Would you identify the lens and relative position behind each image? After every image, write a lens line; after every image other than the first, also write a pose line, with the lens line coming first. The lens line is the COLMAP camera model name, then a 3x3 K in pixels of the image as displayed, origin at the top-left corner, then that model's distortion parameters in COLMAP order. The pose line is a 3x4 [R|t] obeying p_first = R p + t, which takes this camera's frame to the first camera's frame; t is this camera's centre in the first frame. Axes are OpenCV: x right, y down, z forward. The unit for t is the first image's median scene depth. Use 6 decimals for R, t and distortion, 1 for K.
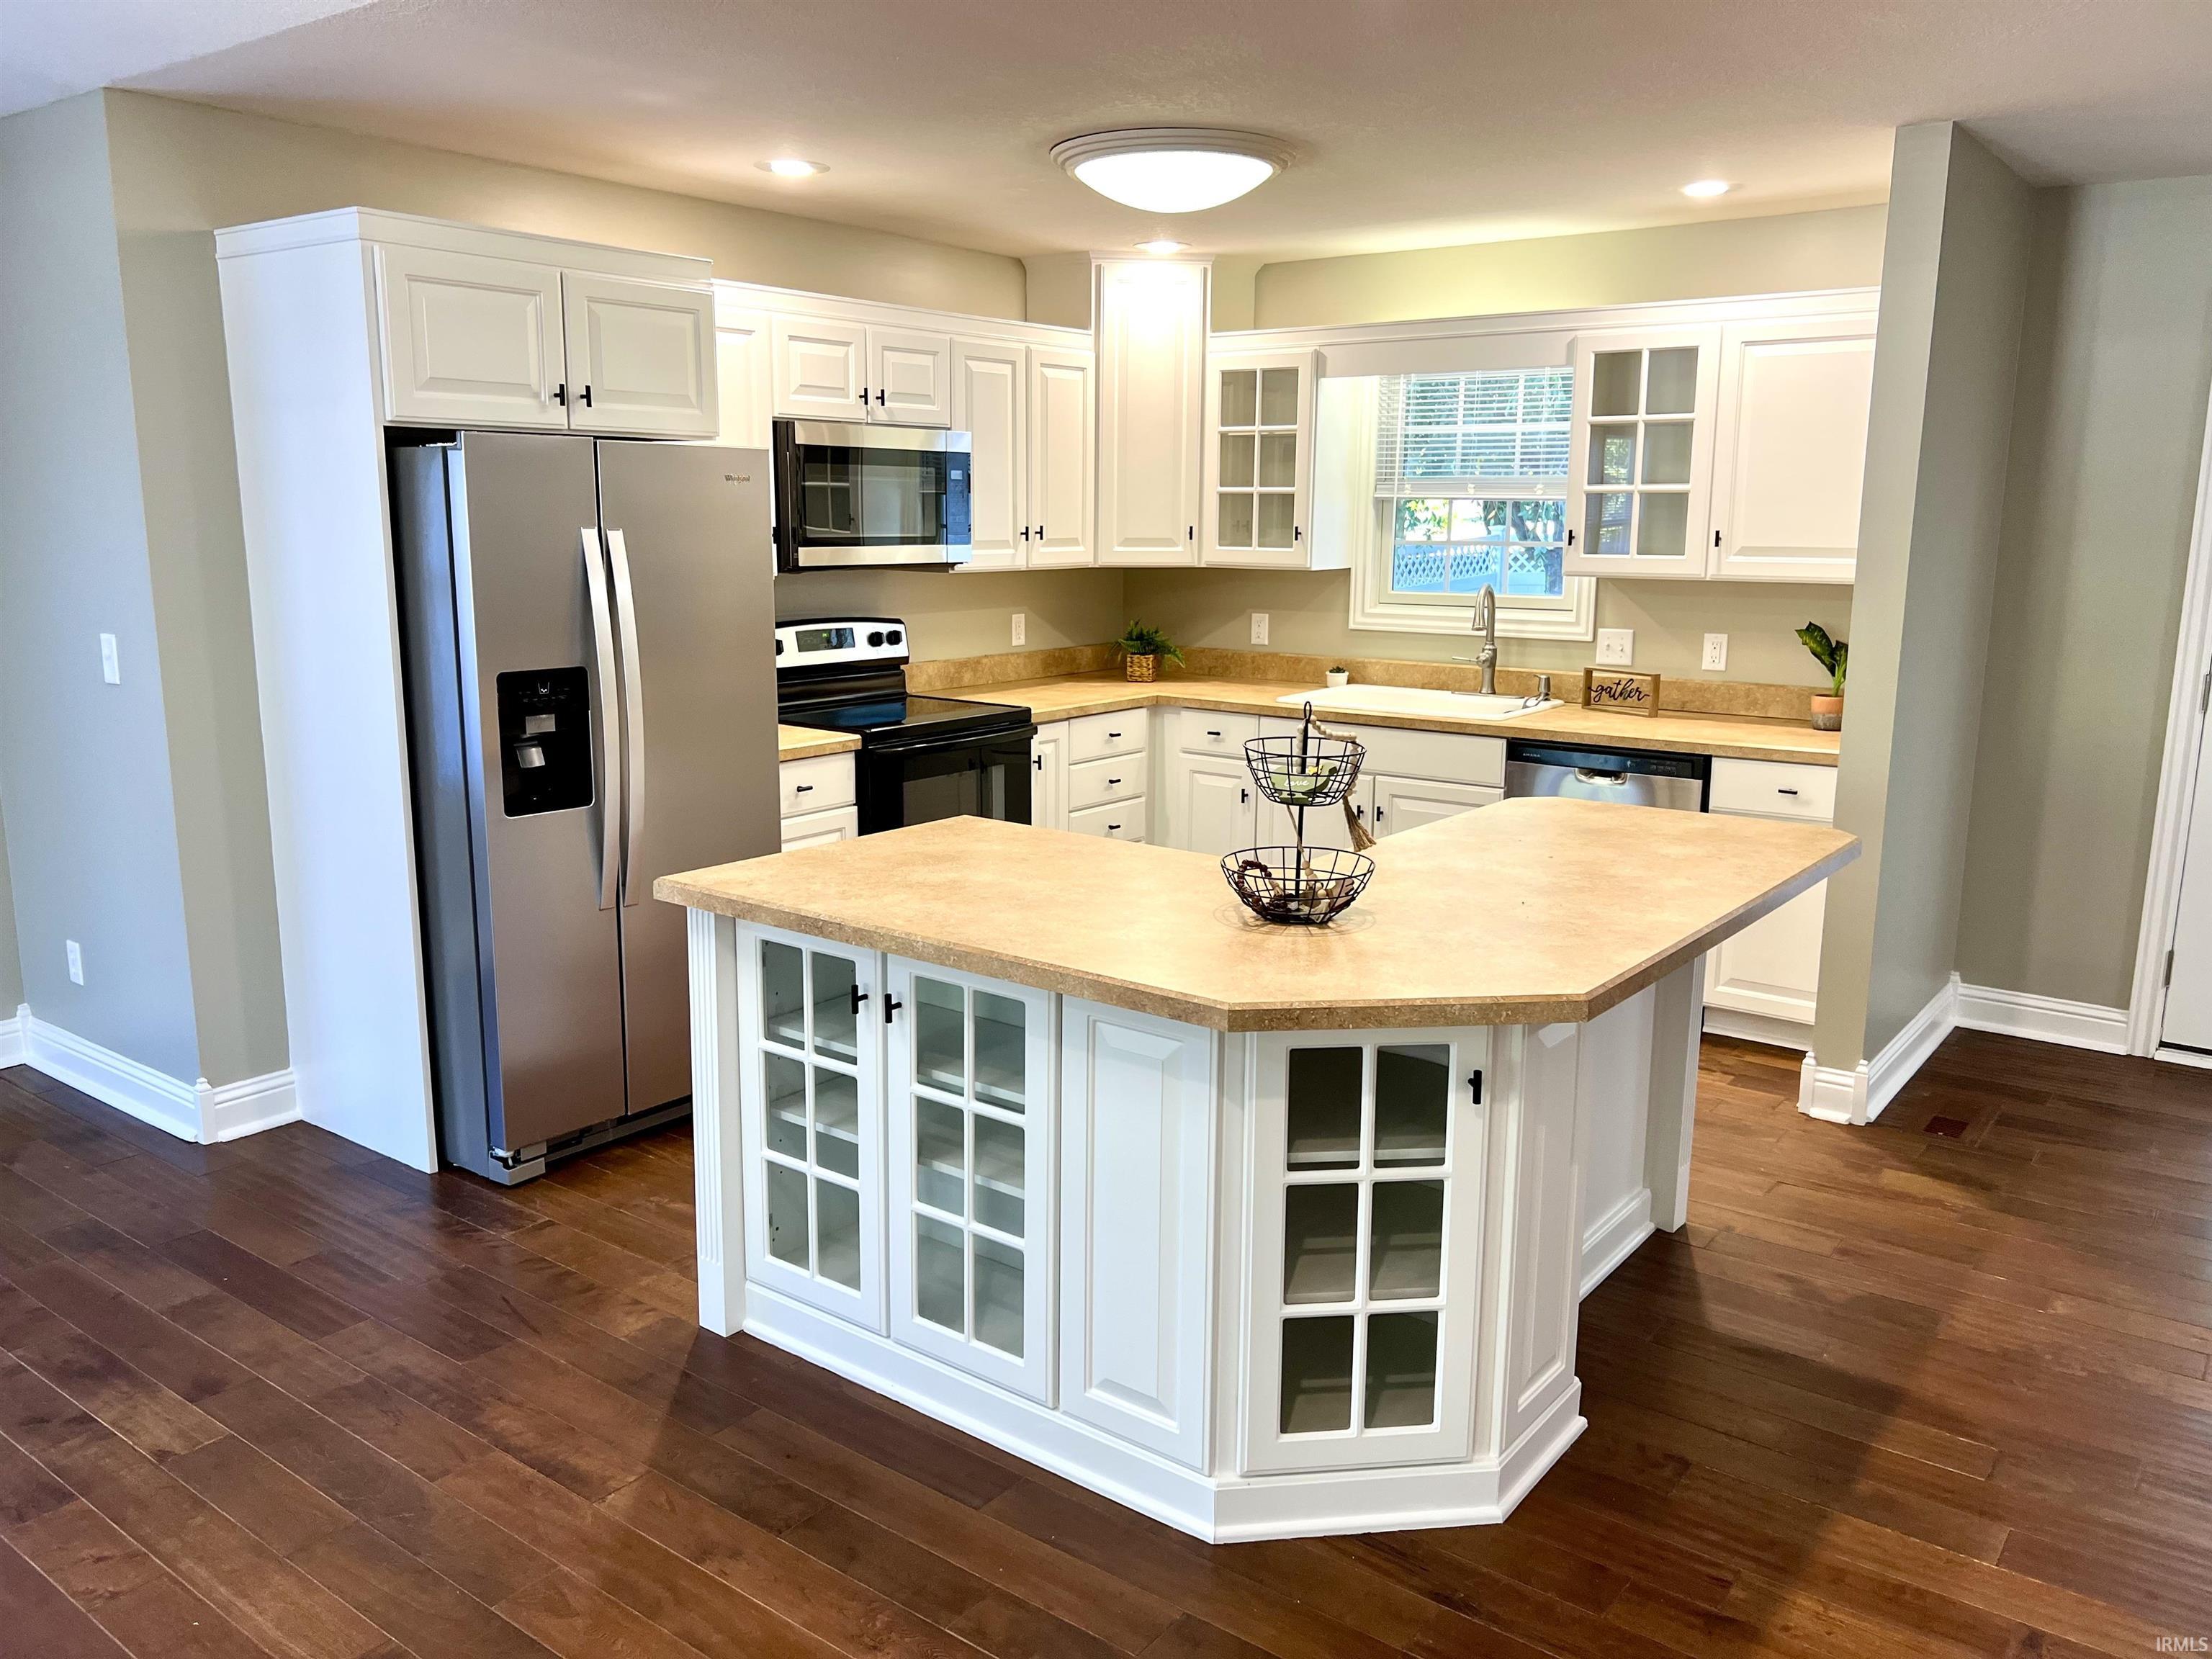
lens RADIAL K [[1666.1, 0, 1104.4], [0, 1666.1, 830.2], [0, 0, 1]] dist [0.045488, -0.038523]
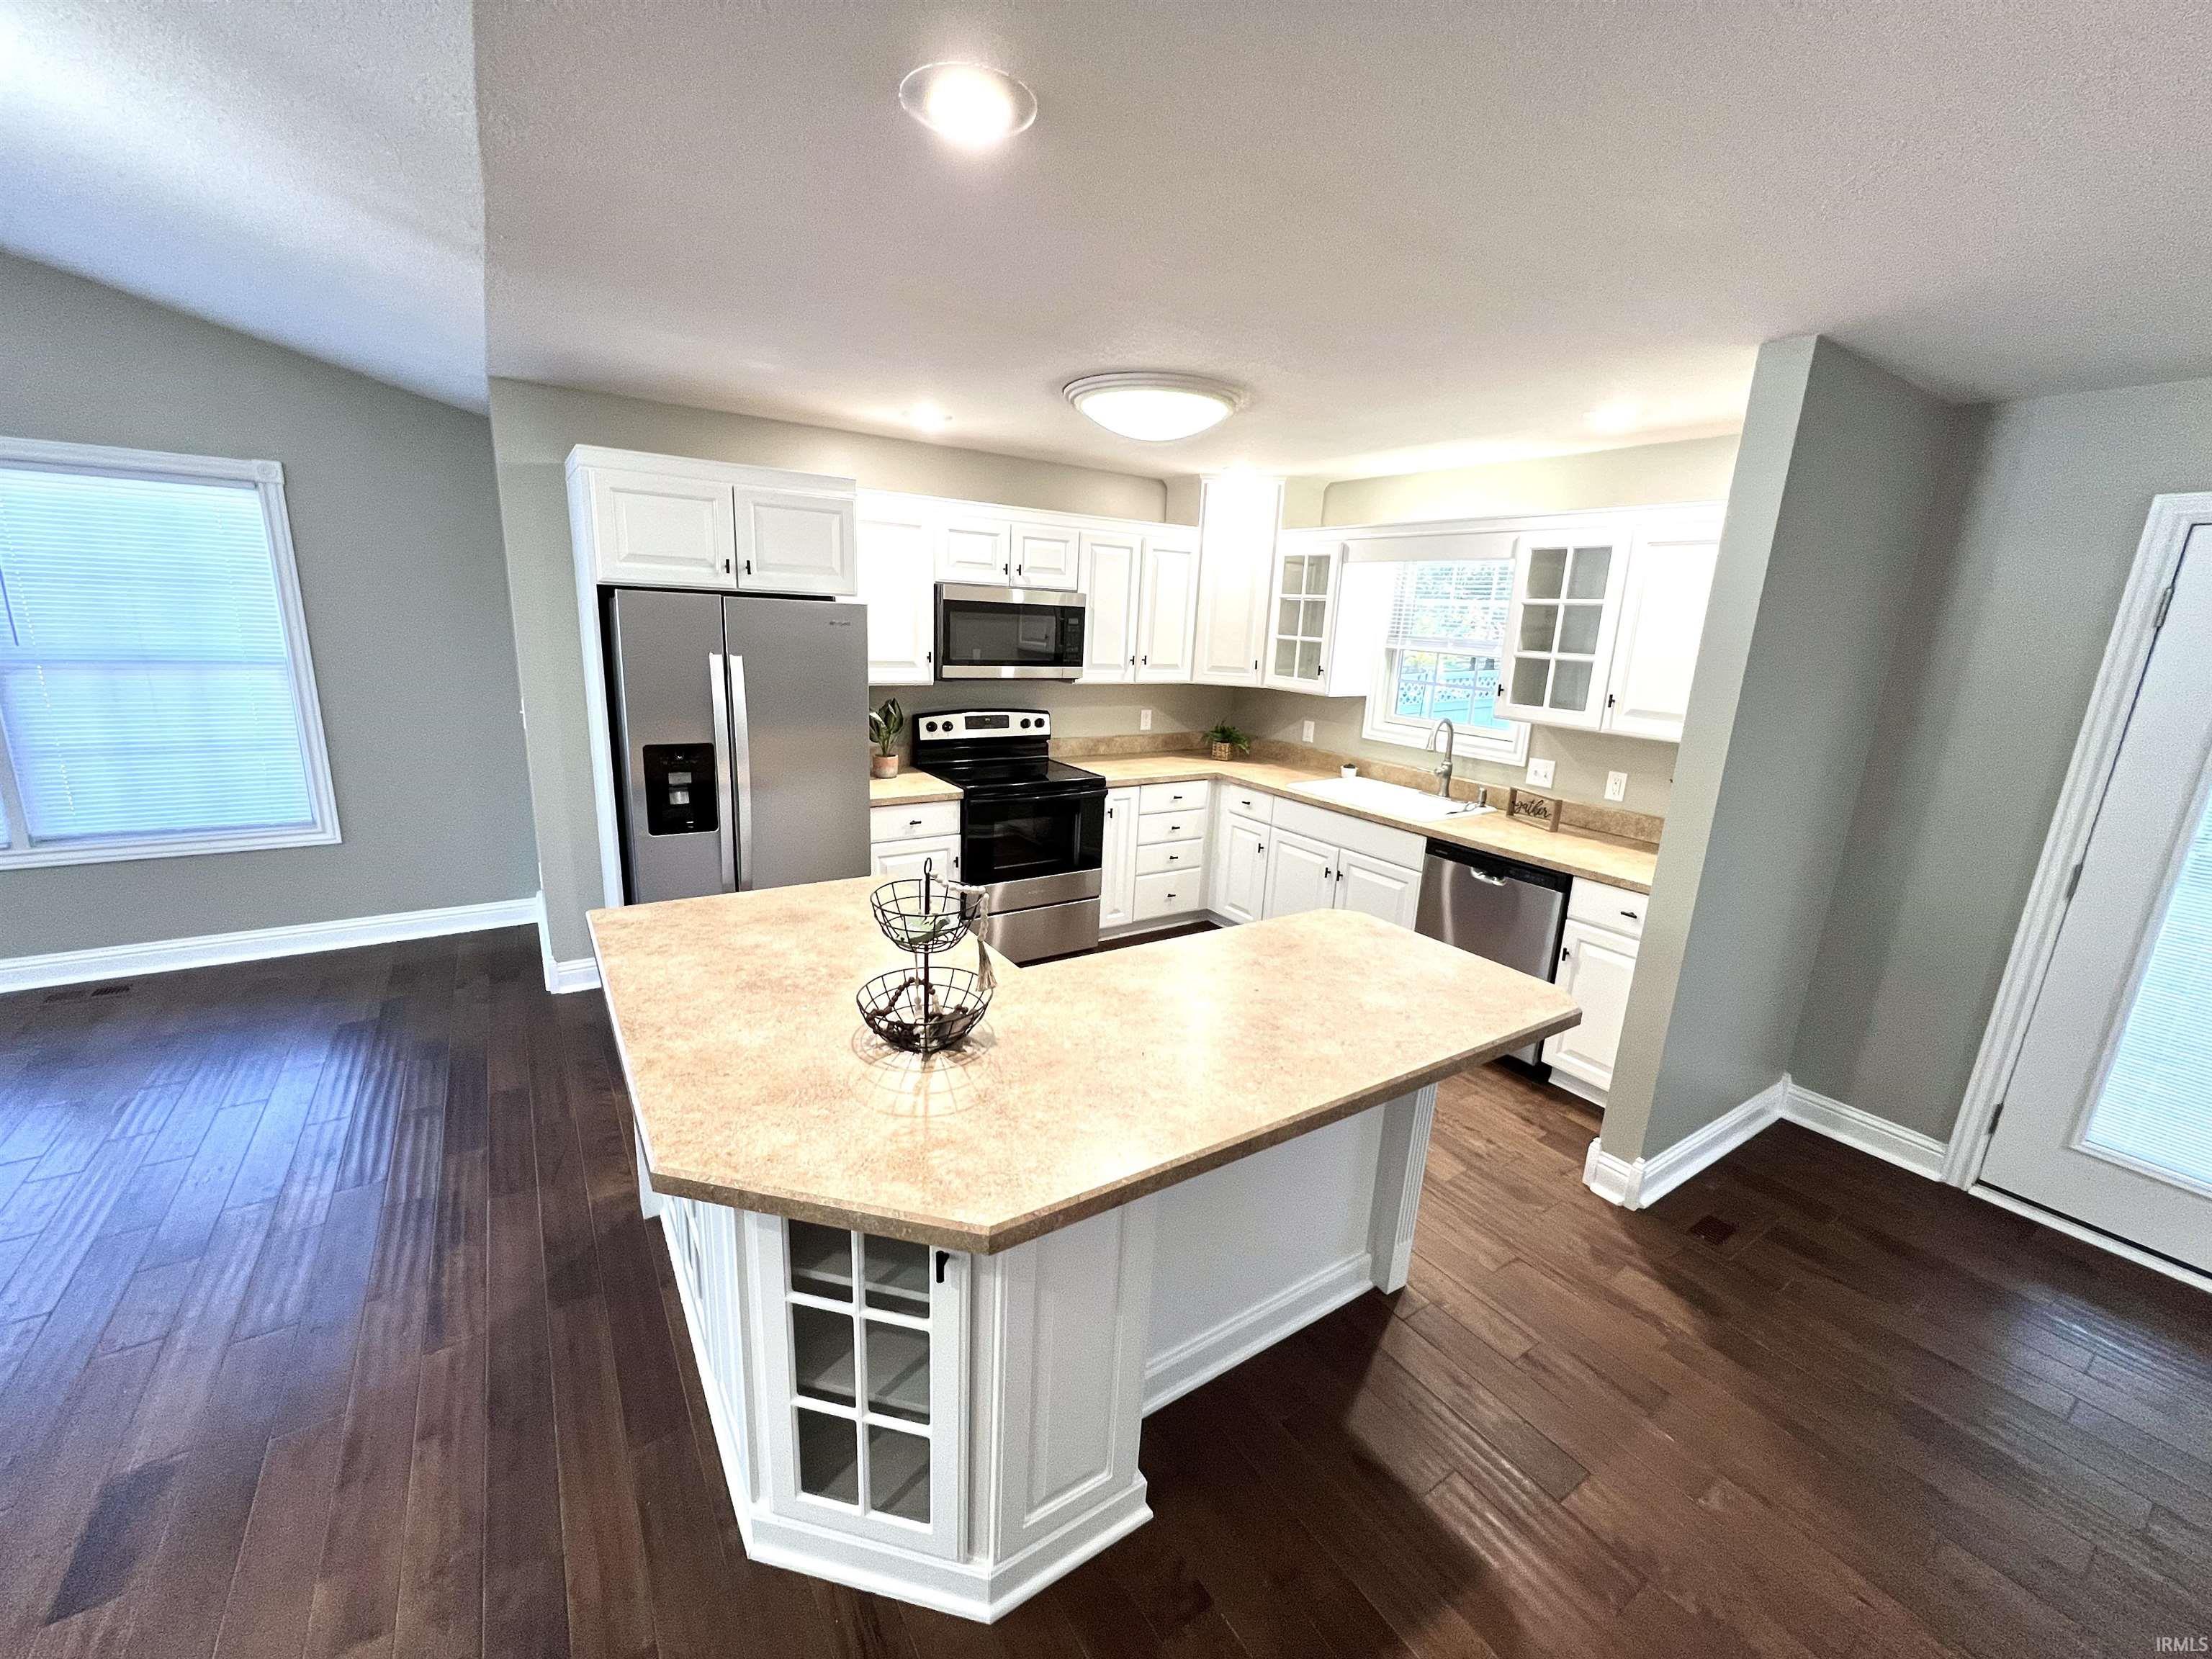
lens RADIAL K [[884.0, 0, 1101.0], [0, 884.0, 830.3], [0, 0, 1]] dist [0.002787, -0.000263]
pose [[0.944099, 0.115973, -0.308589, 0.217827], [-0.103279, 0.993006, 0.057214, -0.075526], [0.313066, -0.022145, 0.949473, 0.246539]]
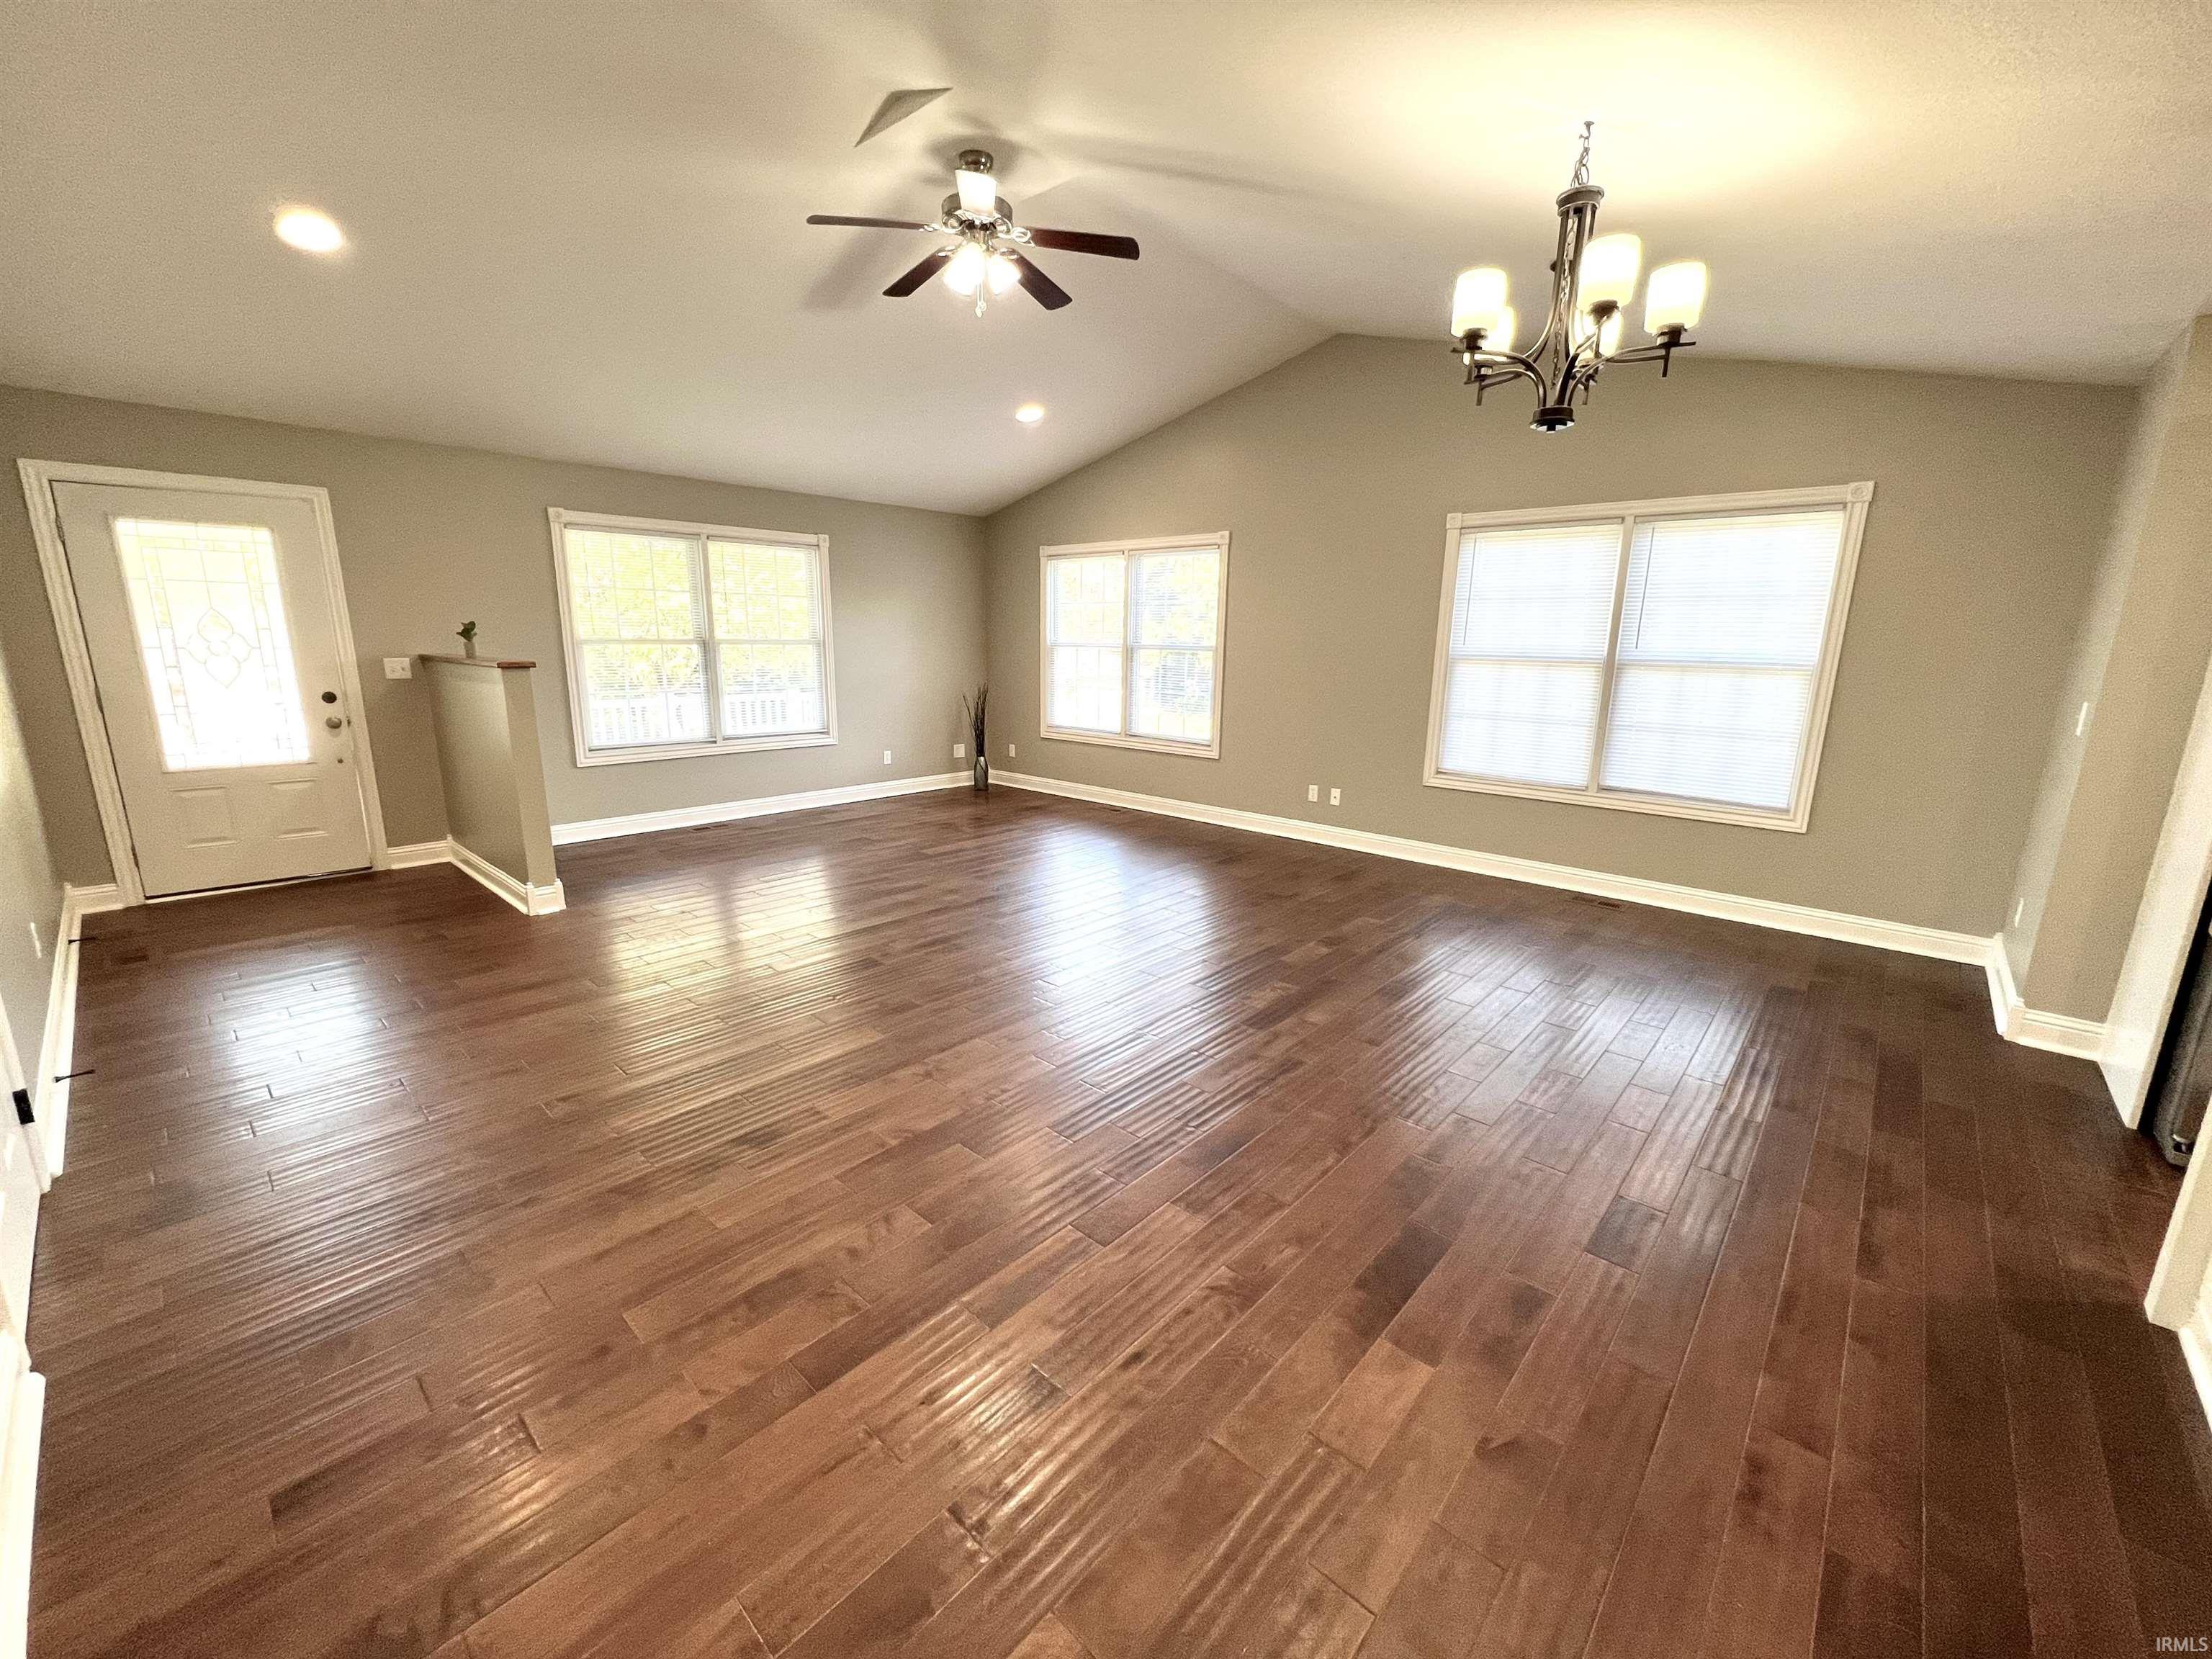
lens RADIAL K [[884.0, 0, 1093.2], [0, 884.0, 830.8], [0, 0, 1]] dist [0.002787, -0.000263]
pose [[-0.089775, 0.211990, -0.973140, 0.220089], [-0.205362, 0.952148, 0.226363, -0.003061], [0.974560, 0.220168, -0.041945, 0.155335]]
